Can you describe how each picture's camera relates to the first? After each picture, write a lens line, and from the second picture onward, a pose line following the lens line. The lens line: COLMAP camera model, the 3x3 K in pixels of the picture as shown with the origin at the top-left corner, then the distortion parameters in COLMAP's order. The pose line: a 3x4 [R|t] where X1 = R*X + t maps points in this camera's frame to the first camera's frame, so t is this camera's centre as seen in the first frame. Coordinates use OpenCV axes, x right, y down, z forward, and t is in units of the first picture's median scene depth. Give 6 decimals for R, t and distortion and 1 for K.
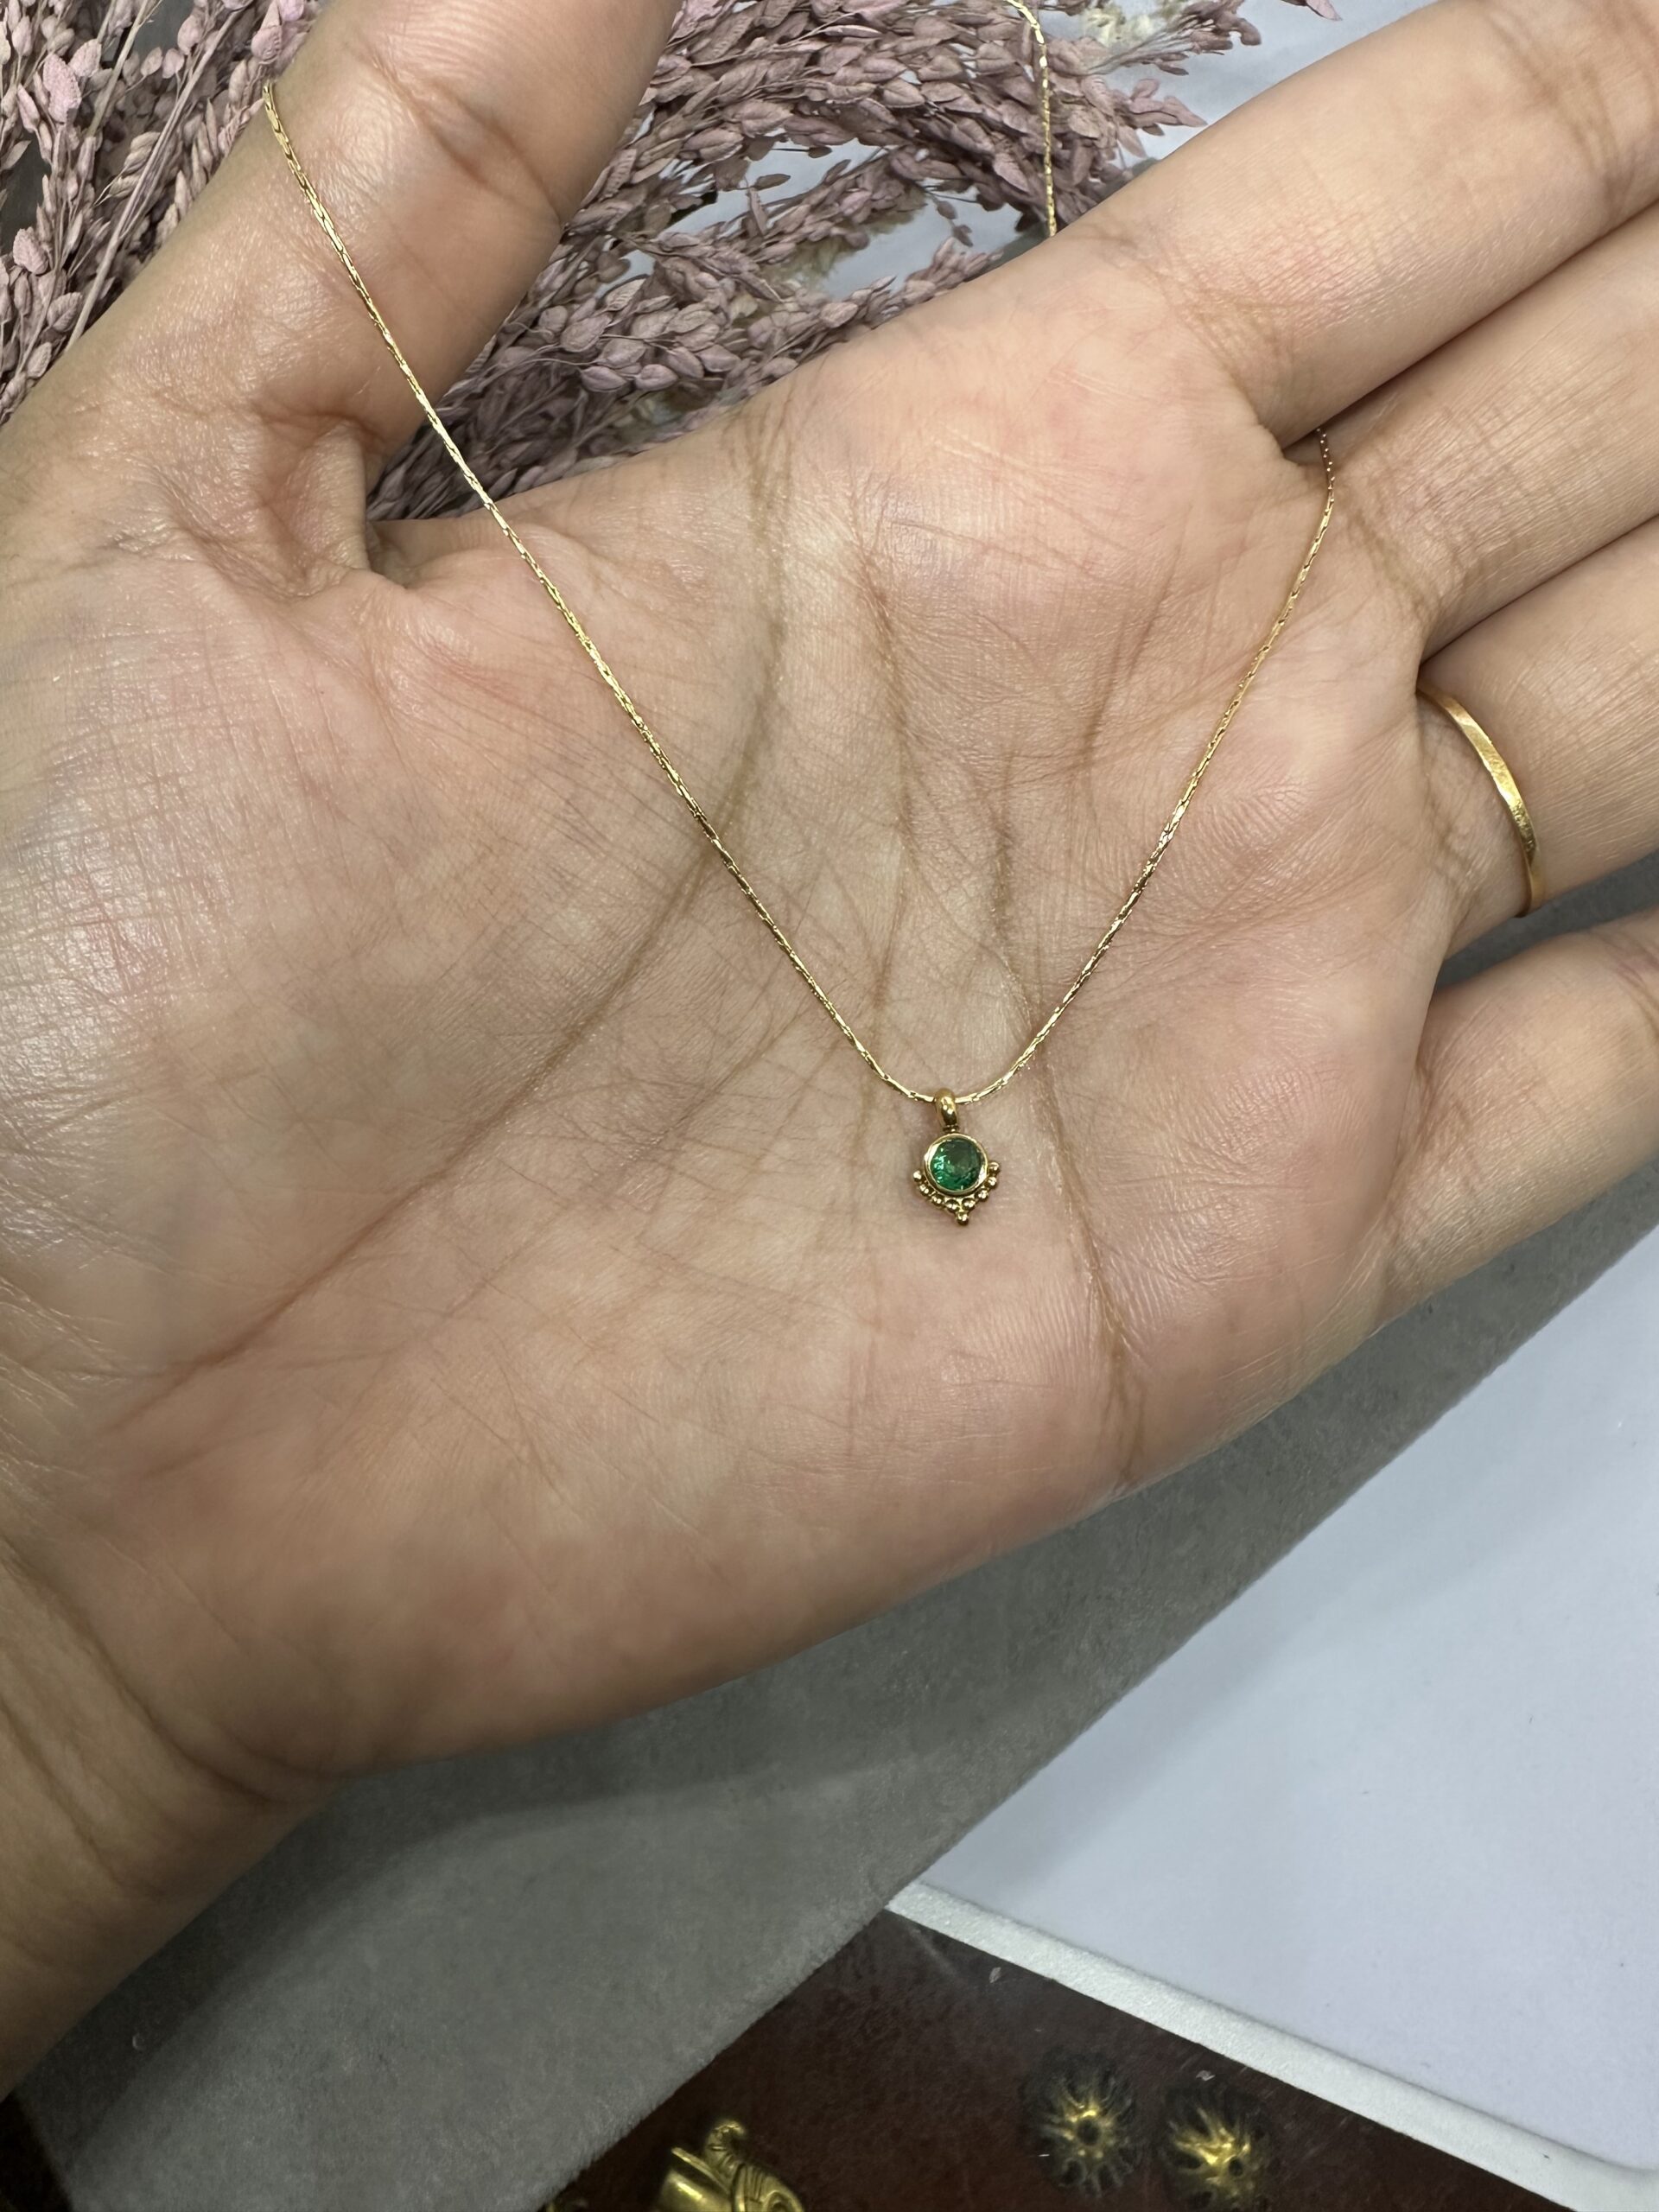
lens RADIAL K [[1592.7, 0, 676.9], [0, 1592.7, 1029.0], [0, 0, 1]] dist [-0.009322, 0.003864]
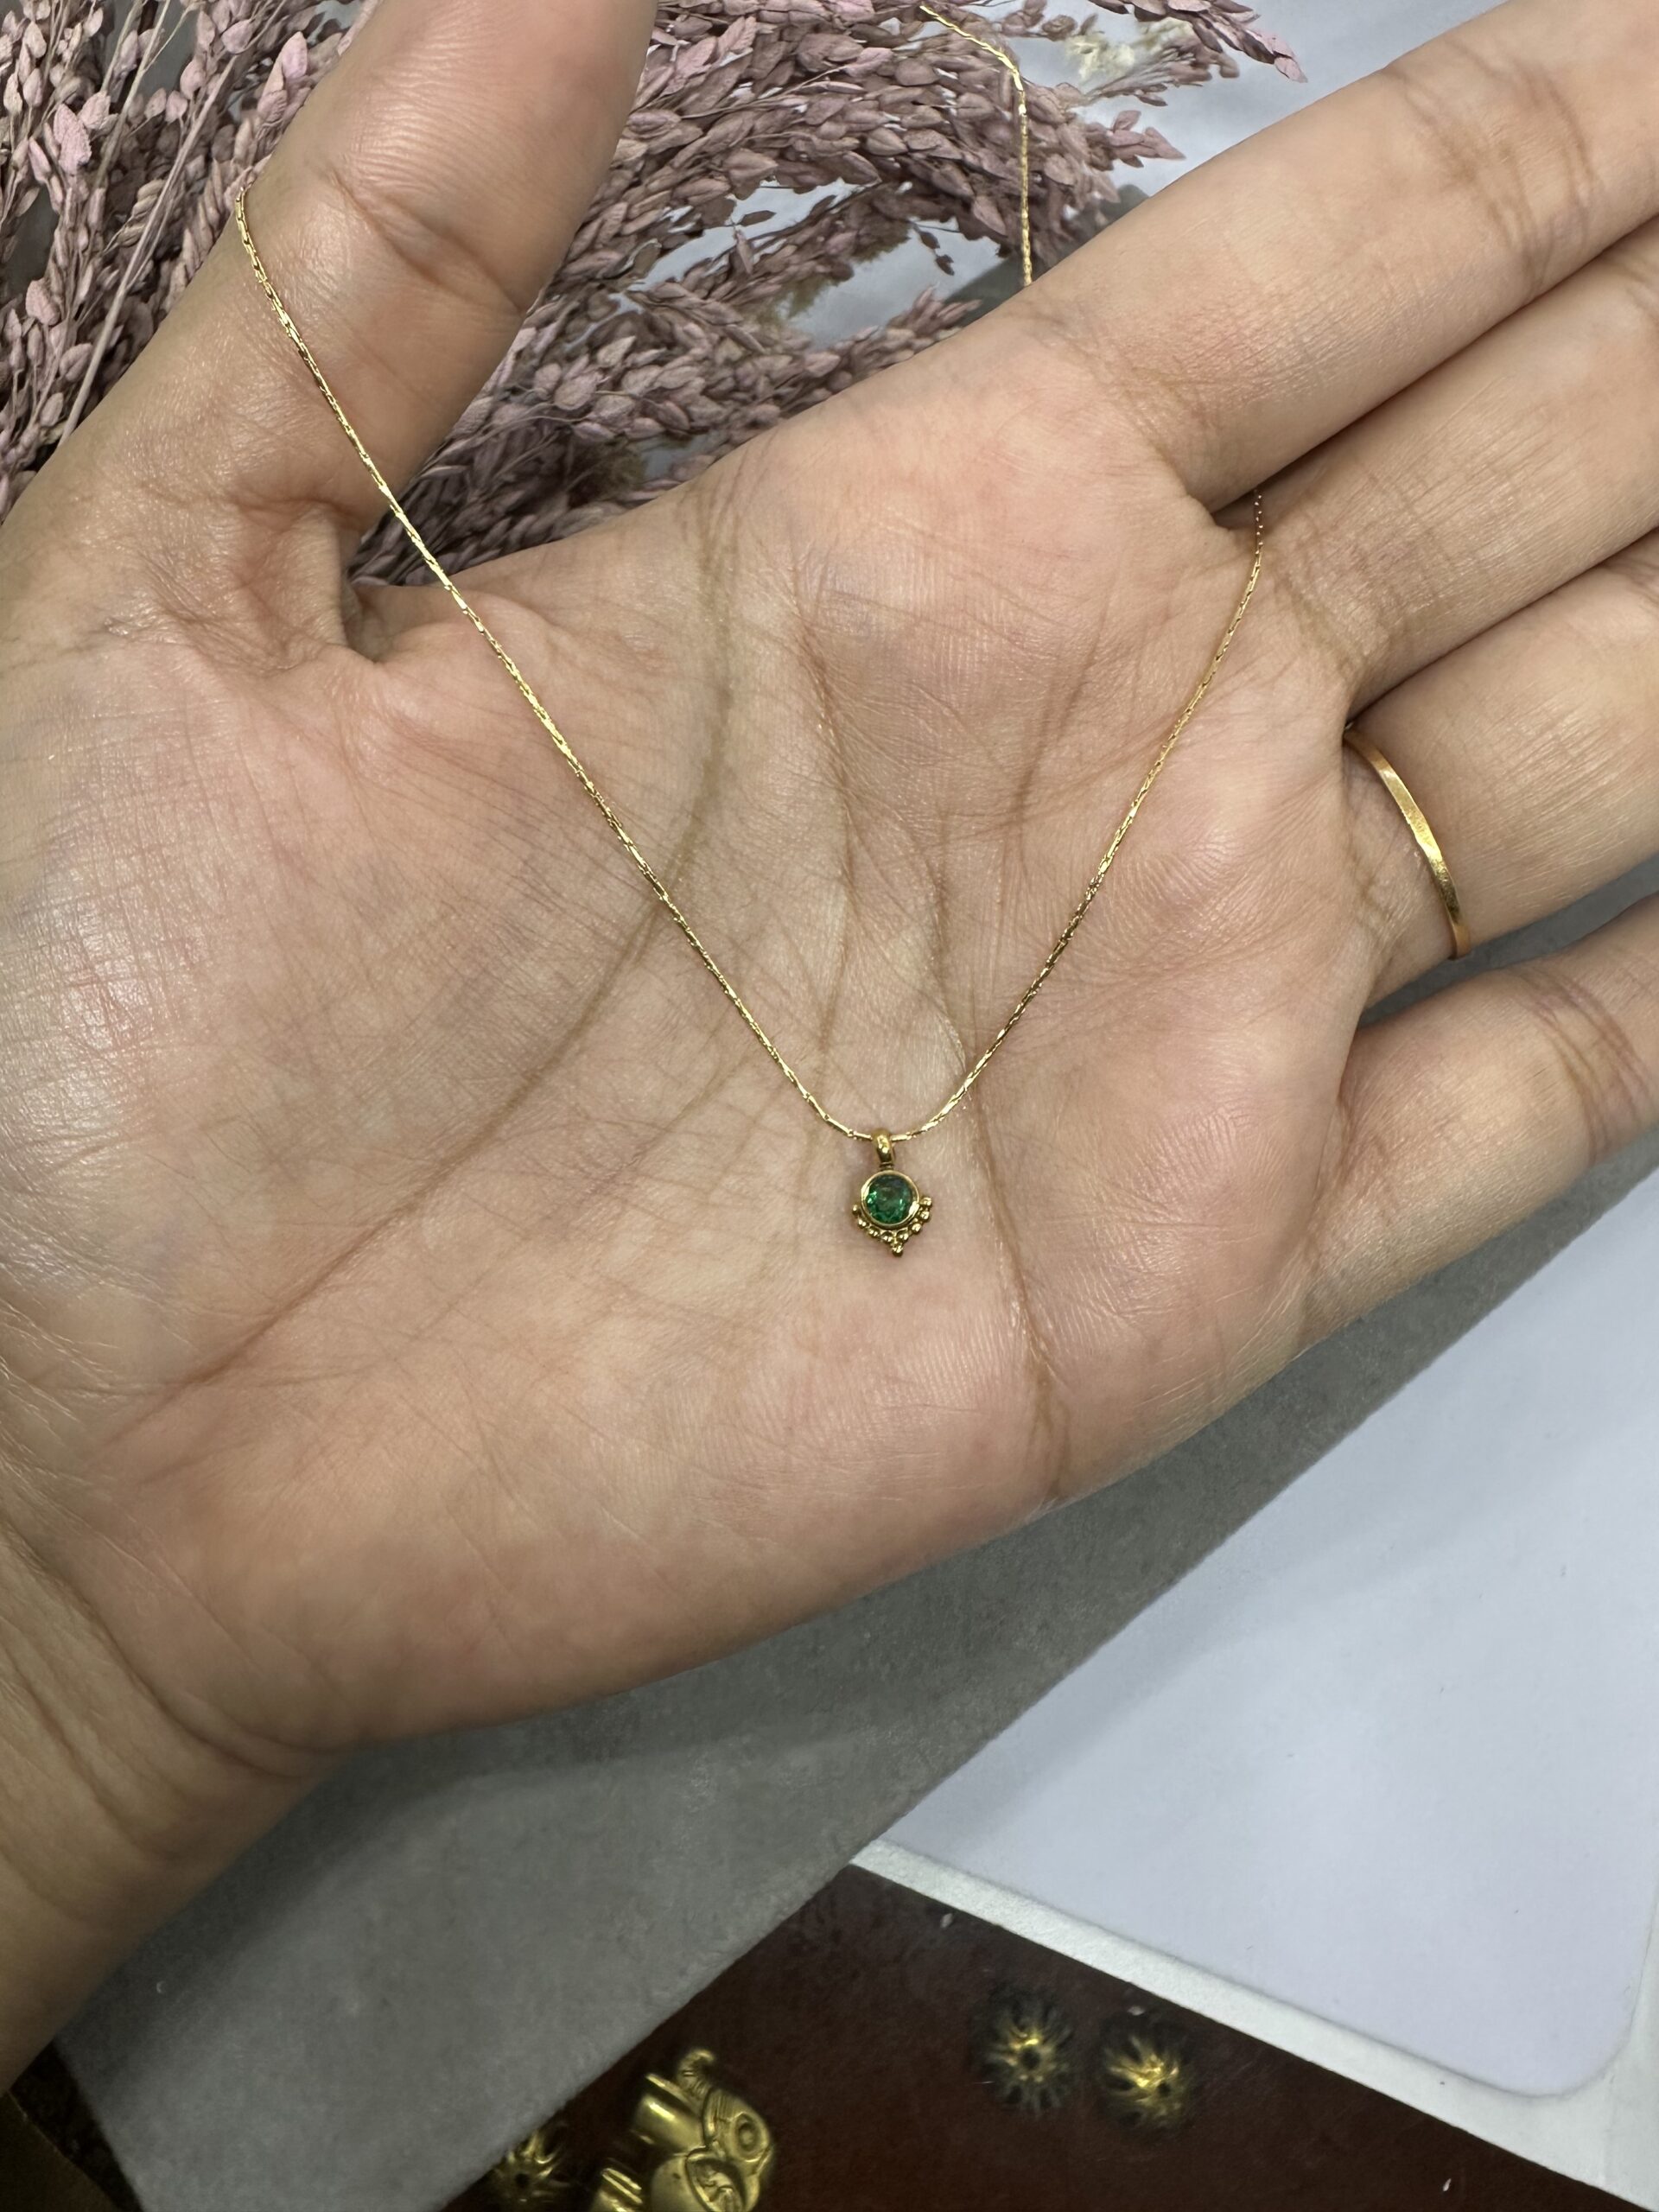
lens RADIAL K [[1592.7, 0, 676.9], [0, 1592.7, 1029.0], [0, 0, 1]] dist [-0.009322, 0.003864]
pose [[0.998906, 0.001208, -0.046757, 0.081372], [0.000239, 0.999521, 0.030945, -0.062122], [0.046772, -0.030922, 0.998427, -0.067276]]
